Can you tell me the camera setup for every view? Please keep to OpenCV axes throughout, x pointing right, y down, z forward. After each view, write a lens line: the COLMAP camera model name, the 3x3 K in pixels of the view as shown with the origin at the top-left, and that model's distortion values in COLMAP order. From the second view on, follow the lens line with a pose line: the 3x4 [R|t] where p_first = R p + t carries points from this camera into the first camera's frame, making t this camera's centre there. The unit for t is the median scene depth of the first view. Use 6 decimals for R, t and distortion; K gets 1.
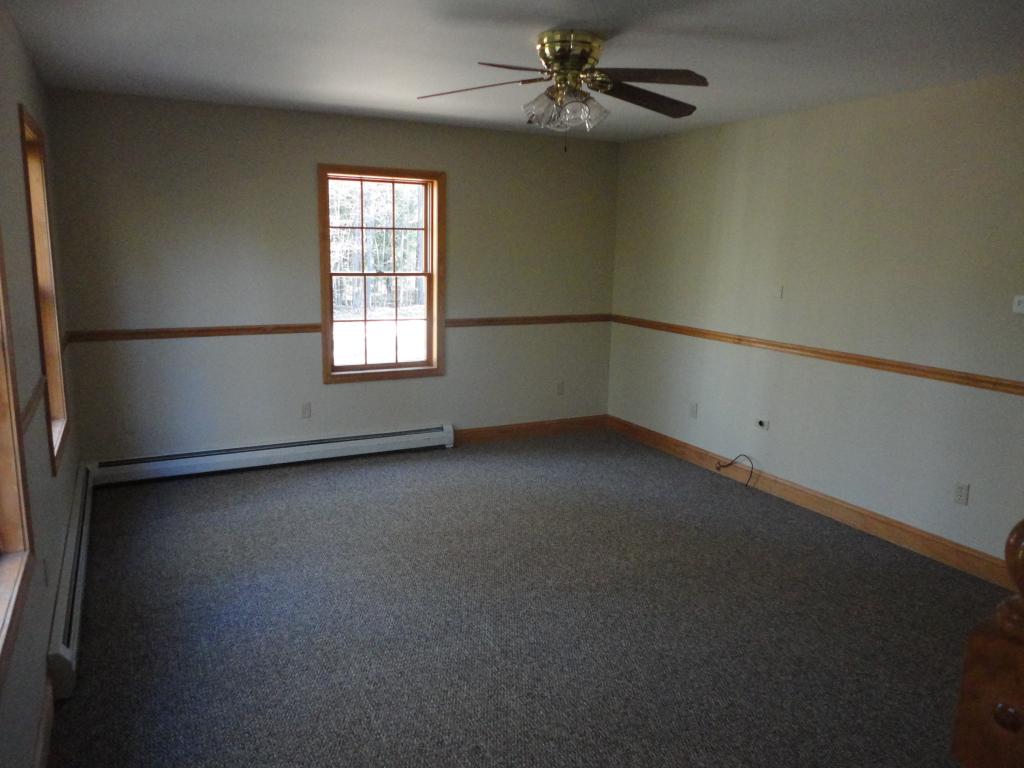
lens RADIAL K [[734.8, 0, 513.1], [0, 734.8, 381.9], [0, 0, 1]] dist [0.000803, -0.000466]
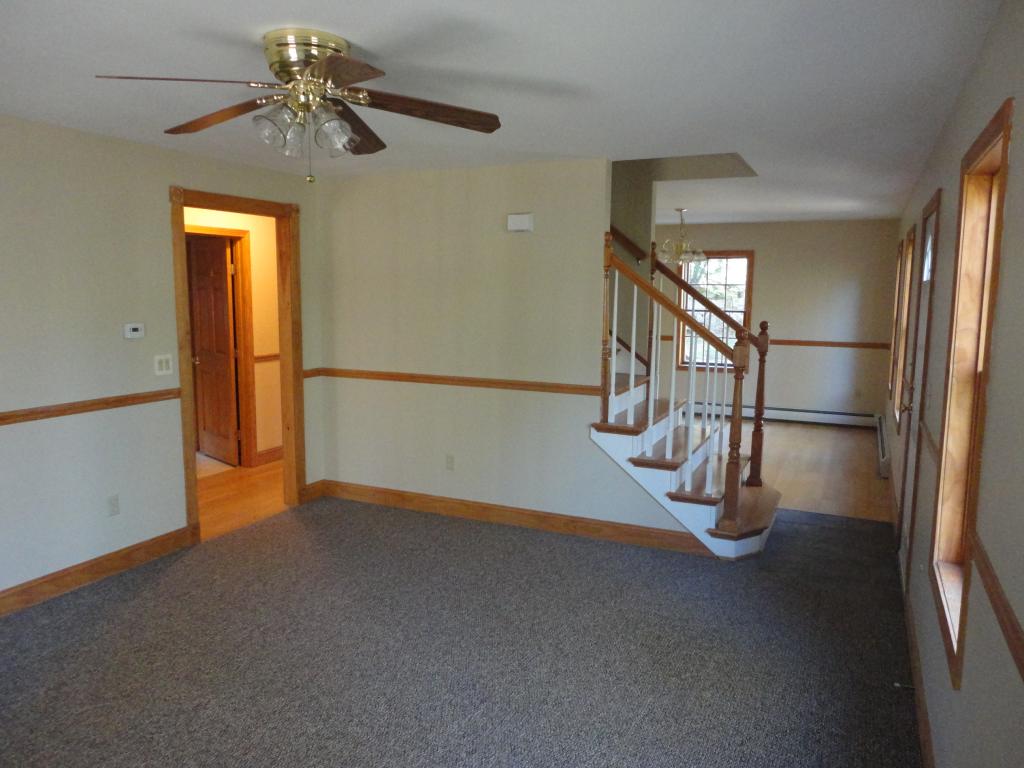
lens RADIAL K [[734.8, 0, 494.6], [0, 734.8, 379.5], [0, 0, 1]] dist [0.000803, -0.000466]
pose [[-0.587049, -0.123589, 0.800062, -0.711402], [0.125864, 0.962327, 0.241009, -0.274011], [-0.799707, 0.242183, -0.549378, 1.321237]]
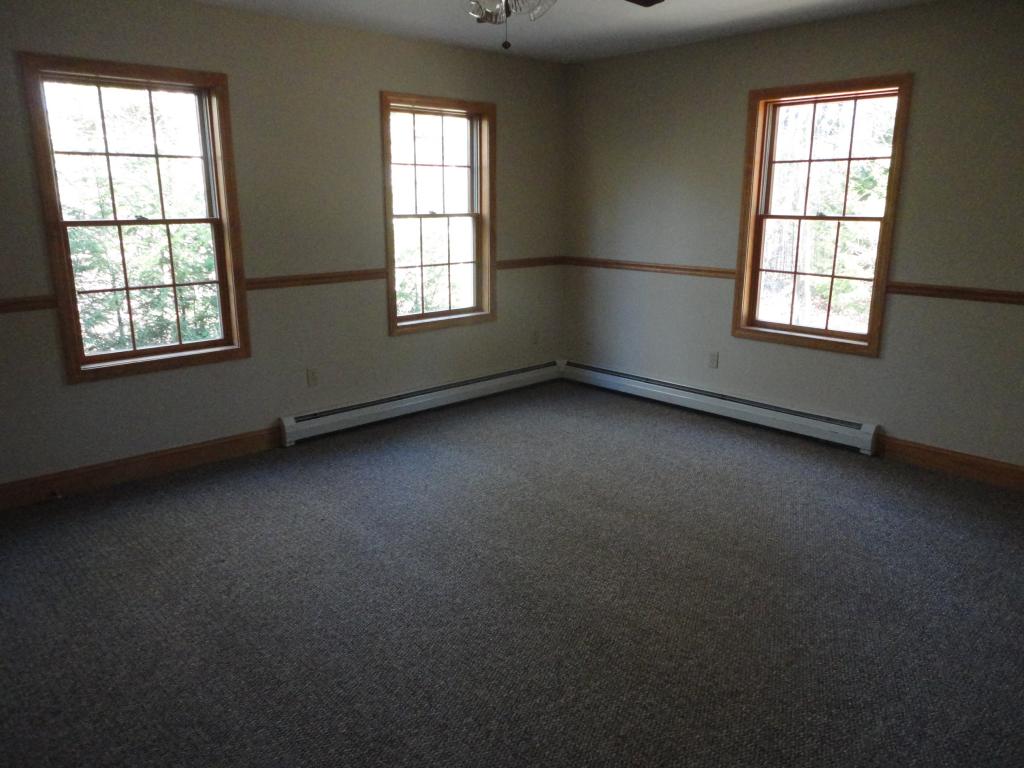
lens RADIAL K [[734.8, 0, 508.7], [0, 734.8, 389.0], [0, 0, 1]] dist [0.000803, -0.000466]
pose [[0.268595, 0.226647, -0.936209, 0.926310], [-0.169745, 0.967851, 0.185608, -0.096325], [0.948179, 0.109064, 0.298432, 0.784844]]
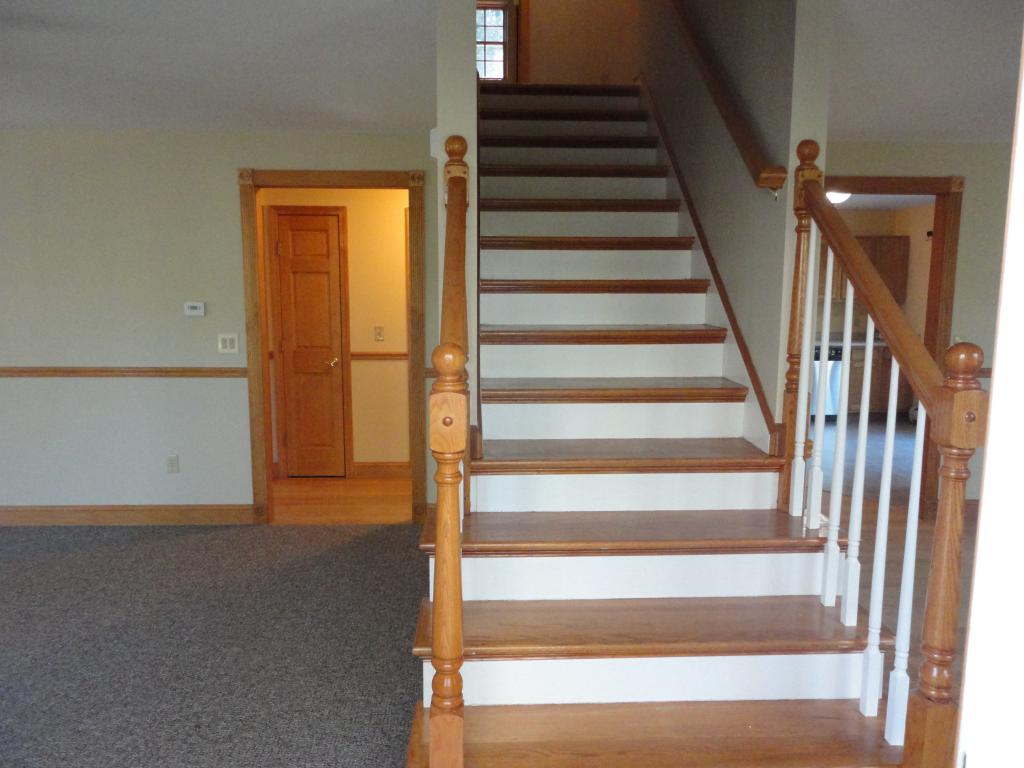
lens RADIAL K [[734.8, 0, 516.7], [0, 734.8, 384.0], [0, 0, 1]] dist [0.000803, -0.000466]
pose [[0.414049, -0.137109, 0.899869, -0.297192], [0.158693, 0.984324, 0.076959, 0.016476], [-0.896315, 0.110938, 0.429316, -0.083402]]
